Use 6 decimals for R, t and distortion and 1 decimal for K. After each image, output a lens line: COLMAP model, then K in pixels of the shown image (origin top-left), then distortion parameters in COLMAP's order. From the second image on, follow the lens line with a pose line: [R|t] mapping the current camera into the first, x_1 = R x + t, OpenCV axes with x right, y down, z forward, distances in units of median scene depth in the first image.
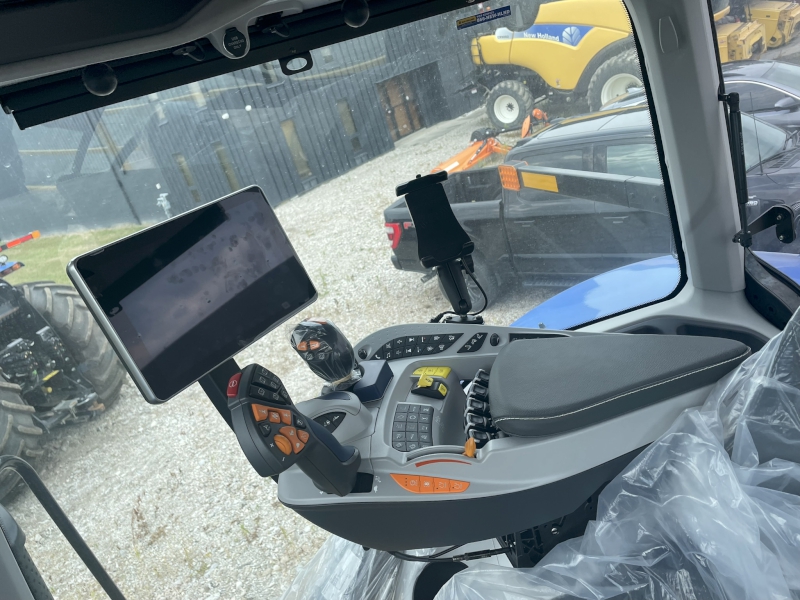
lens RADIAL K [[608.9, 0, 393.5], [0, 608.9, 299.6], [0, 0, 1]] dist [0.042514, -0.049022]
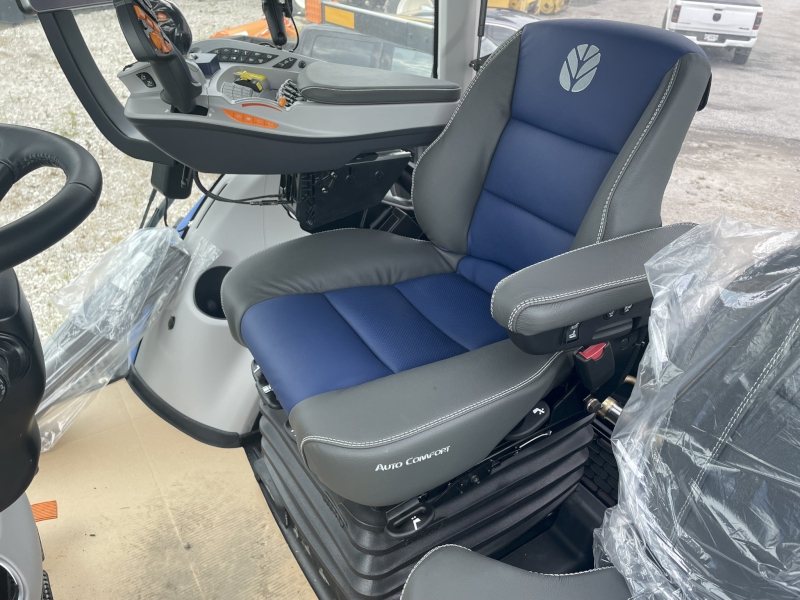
lens RADIAL K [[608.9, 0, 402.9], [0, 608.9, 302.3], [0, 0, 1]] dist [0.042514, -0.049022]
pose [[0.906121, 0.125829, 0.403871, -0.109083], [-0.189121, 0.974508, 0.120697, 0.364547], [-0.378388, -0.185746, 0.906819, -0.398722]]
